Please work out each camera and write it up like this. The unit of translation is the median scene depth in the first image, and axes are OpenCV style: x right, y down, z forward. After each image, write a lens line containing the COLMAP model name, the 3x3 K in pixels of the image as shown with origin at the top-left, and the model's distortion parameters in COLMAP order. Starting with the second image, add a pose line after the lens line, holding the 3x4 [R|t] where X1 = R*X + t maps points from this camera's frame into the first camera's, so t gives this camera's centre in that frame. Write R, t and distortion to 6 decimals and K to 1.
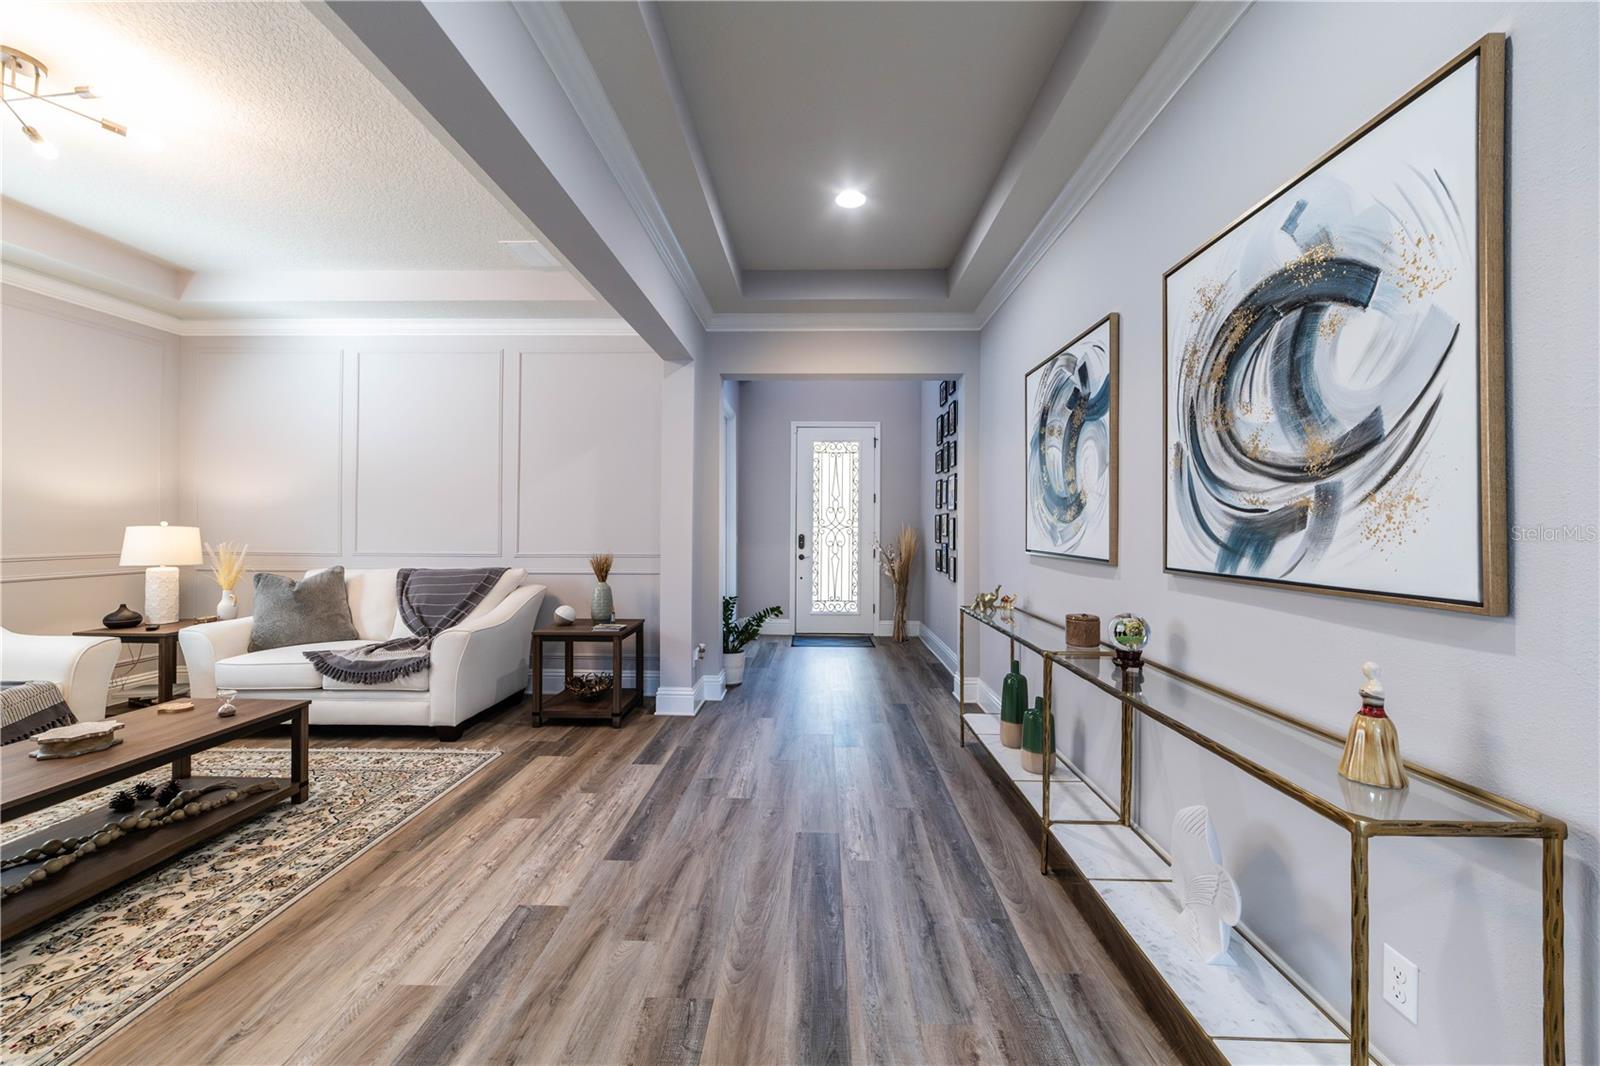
lens RADIAL K [[613.3, 0, 803.9], [0, 613.3, 526.9], [0, 0, 1]] dist [-0.001040, 0.000458]
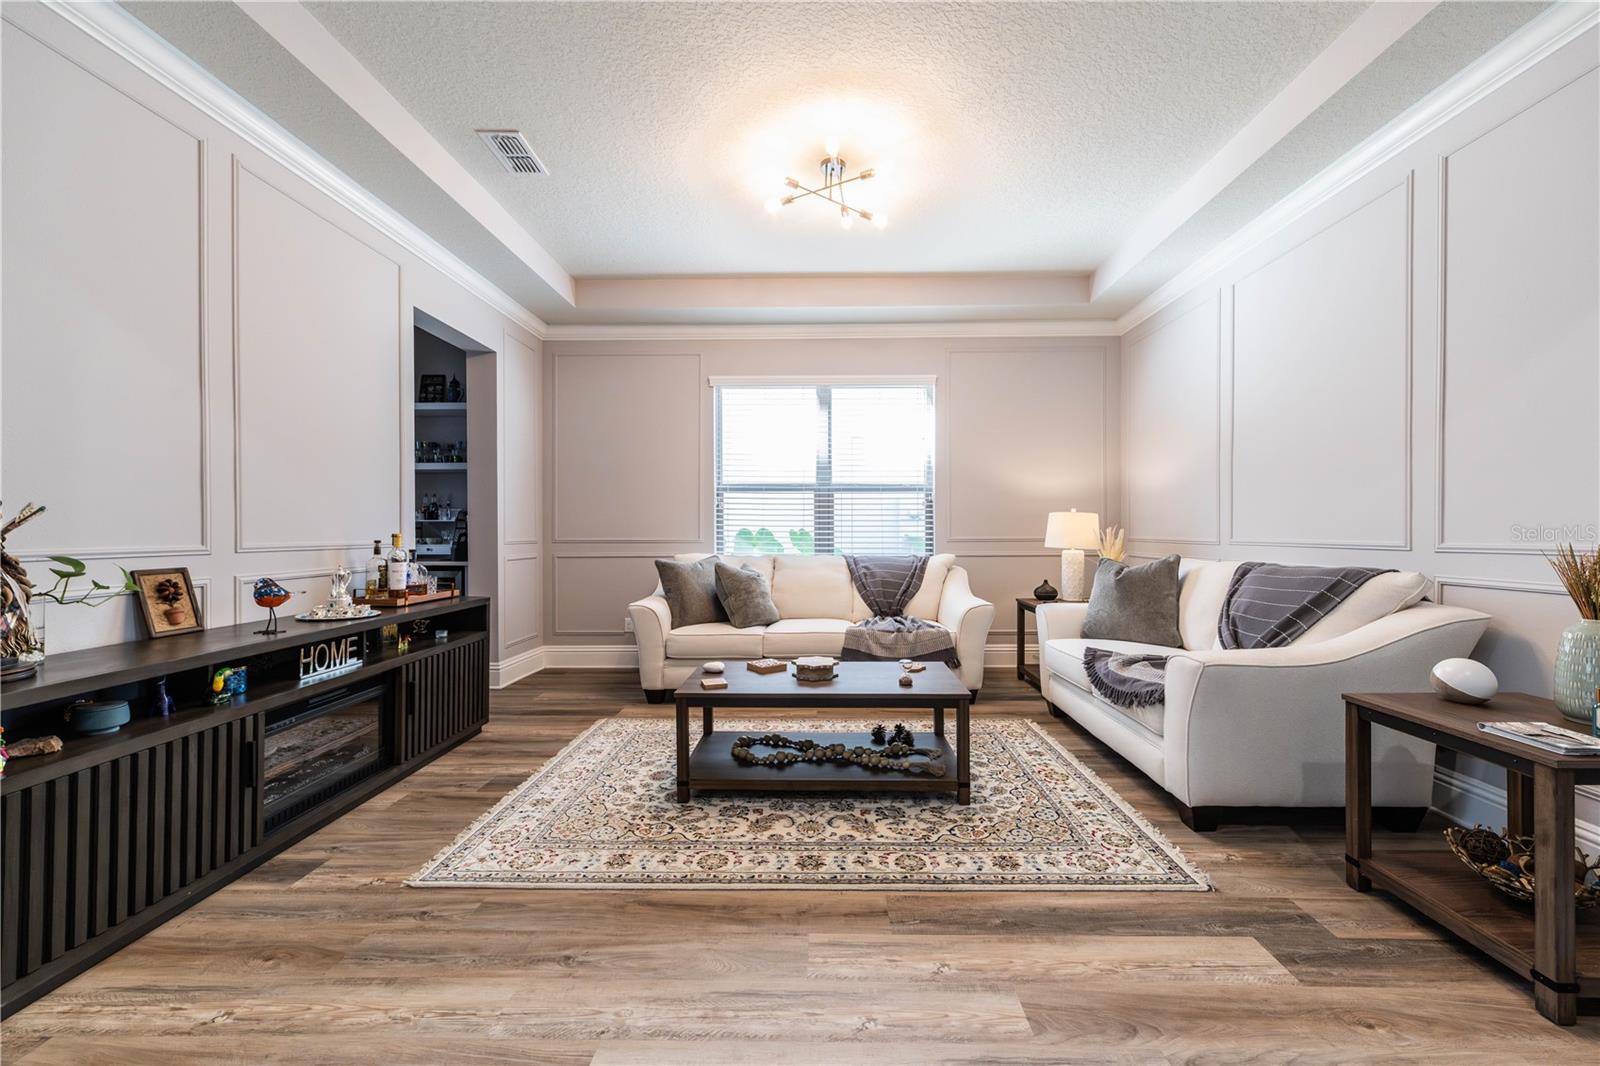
lens RADIAL K [[613.3, 0, 810.1], [0, 613.3, 531.9], [0, 0, 1]] dist [-0.001040, 0.000458]
pose [[0.011436, -0.002862, -0.999931, 0.079145], [0.003377, 0.999990, -0.002824, 0.052301], [0.999929, -0.003345, 0.011446, 0.774770]]
